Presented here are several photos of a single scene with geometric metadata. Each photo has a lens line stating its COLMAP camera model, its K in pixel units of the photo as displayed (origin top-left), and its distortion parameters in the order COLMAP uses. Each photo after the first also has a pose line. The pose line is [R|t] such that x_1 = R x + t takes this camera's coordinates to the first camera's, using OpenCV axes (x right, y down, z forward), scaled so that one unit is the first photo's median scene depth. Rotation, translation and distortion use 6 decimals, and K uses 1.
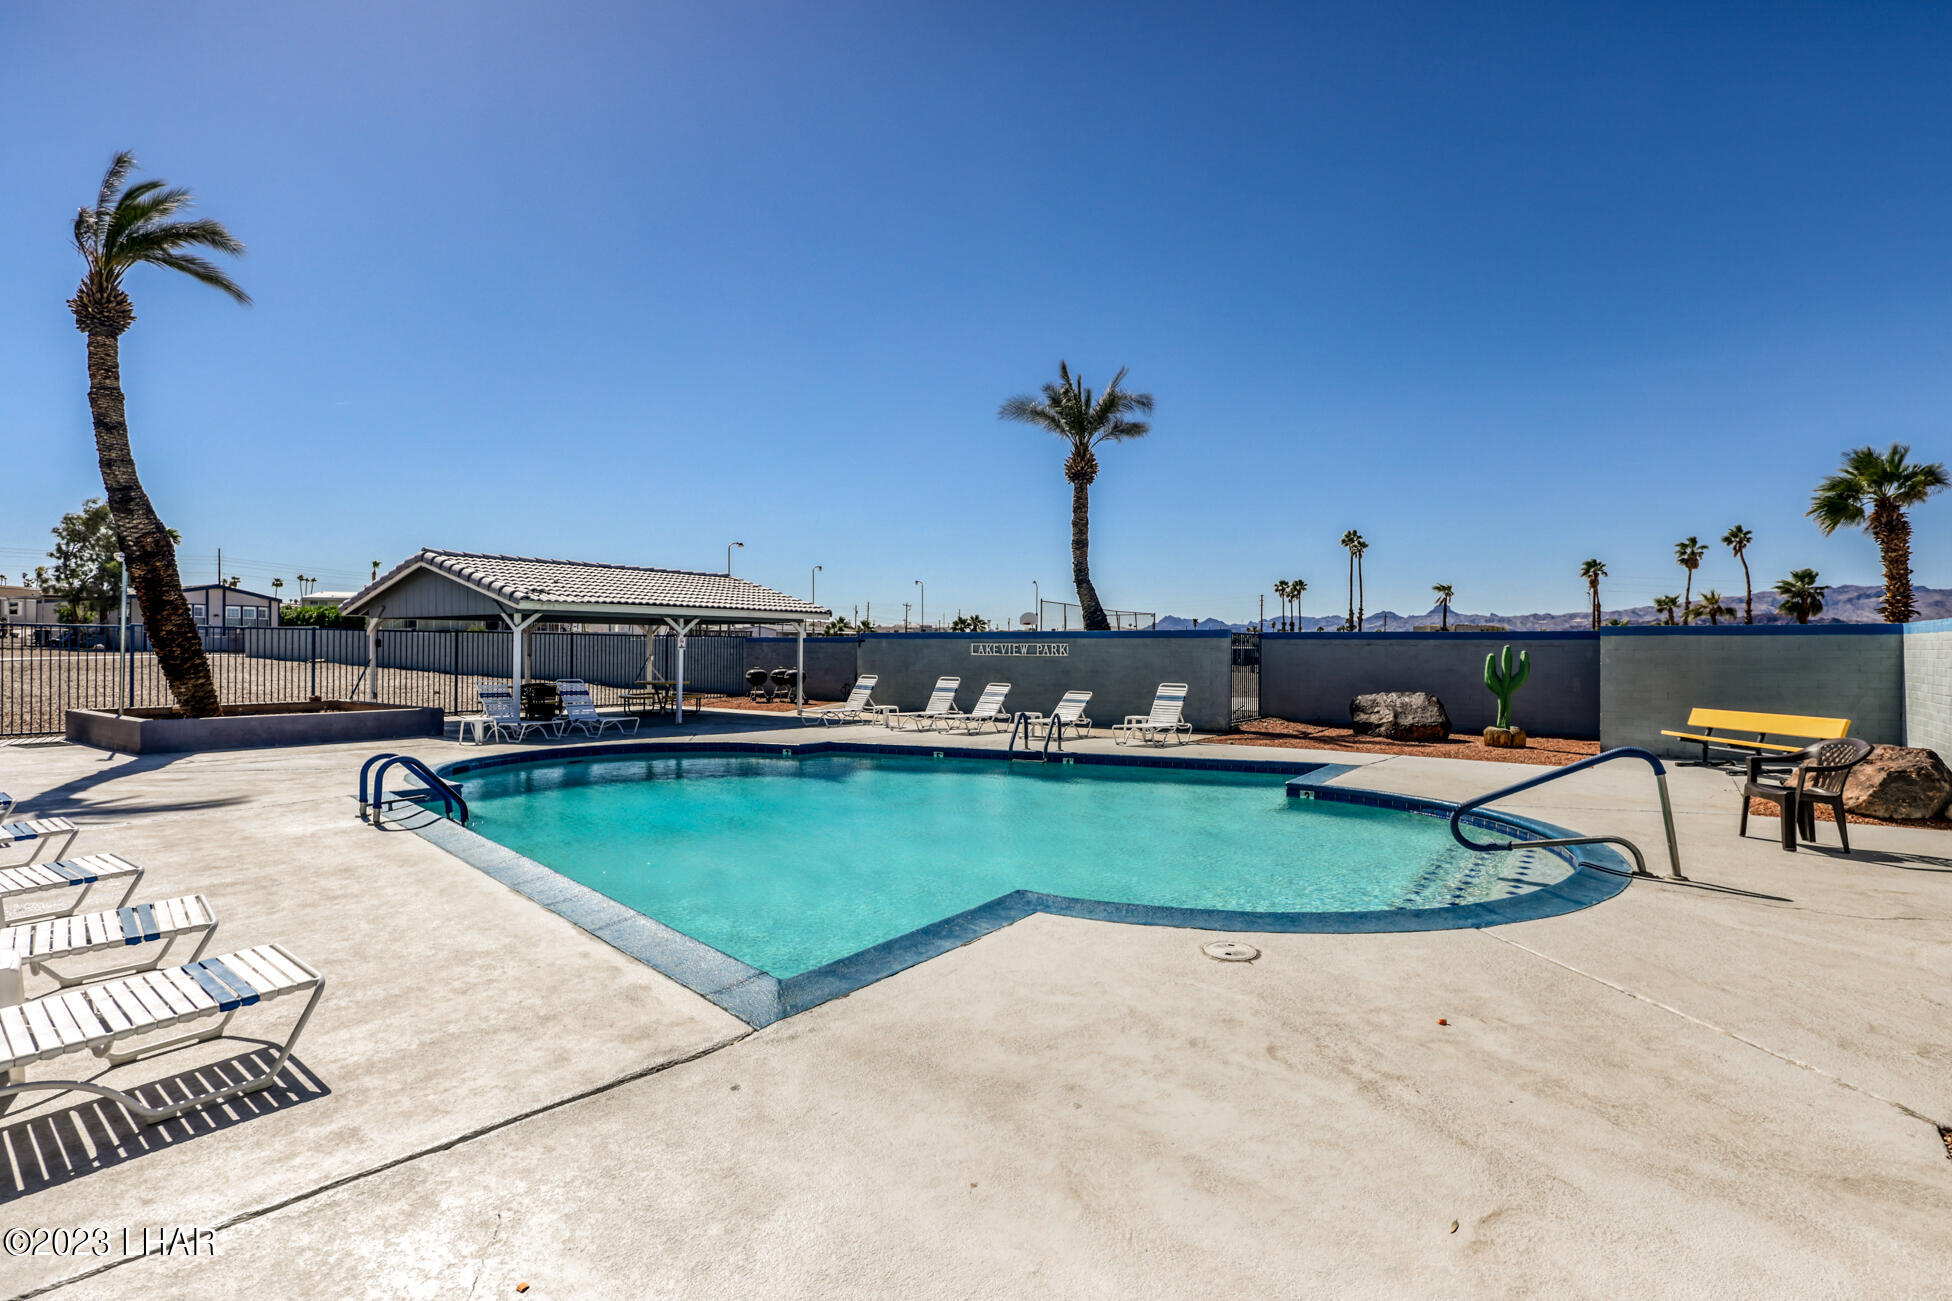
lens RADIAL K [[940.0, 0, 980.8], [0, 940.0, 617.6], [0, 0, 1]] dist [-0.000522, -0.000408]
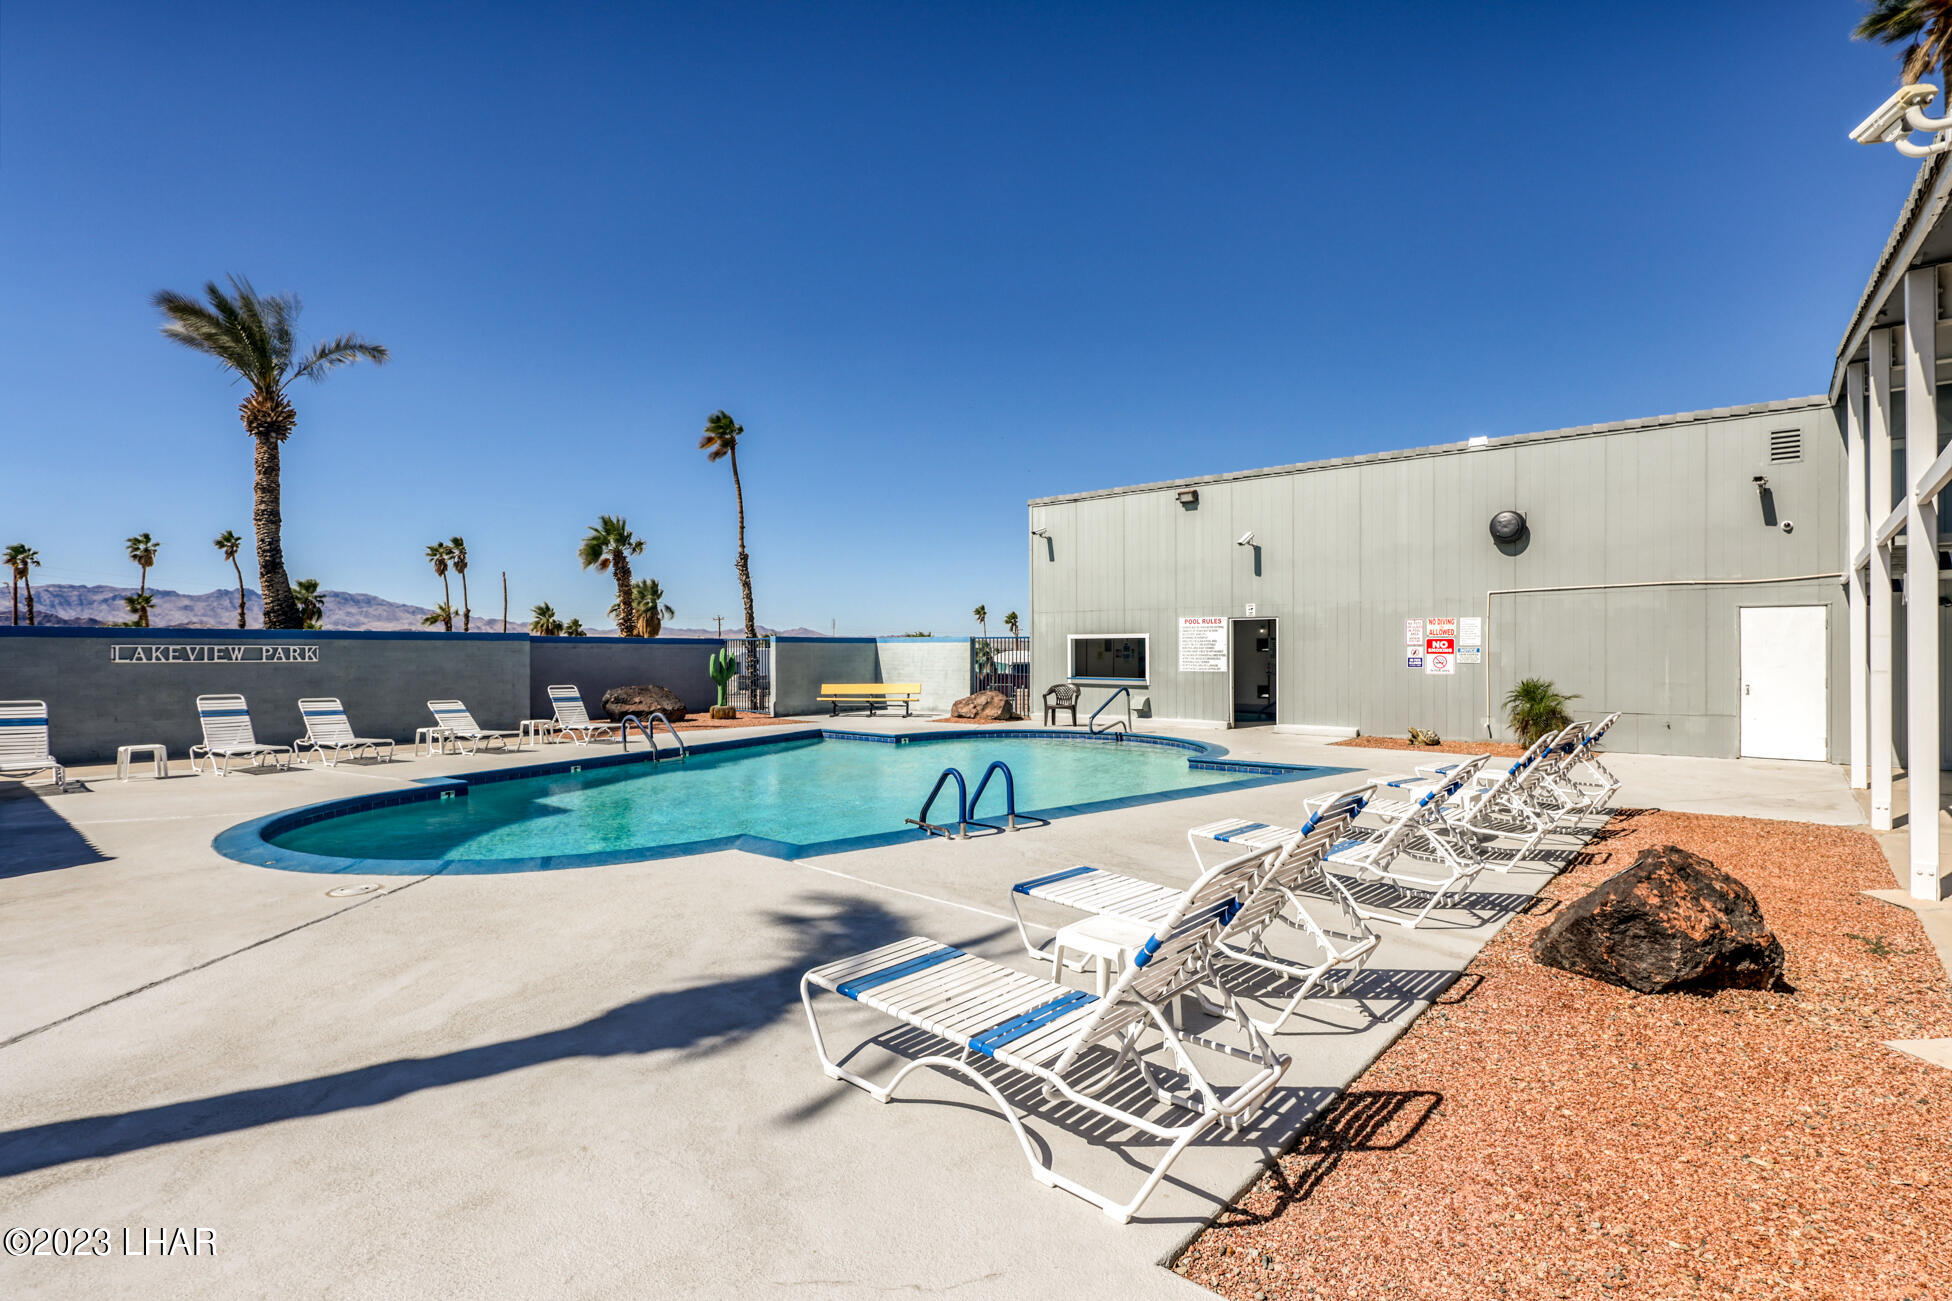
lens RADIAL K [[944.6, 0, 976.0], [0, 944.6, 650.5], [0, 0, 1]] dist [0.000070, -0.000201]
pose [[0.076337, -0.003085, 0.997077, -0.615744], [-0.031266, 0.999496, 0.005486, 0.008995], [-0.996592, -0.031593, 0.076202, 0.359115]]
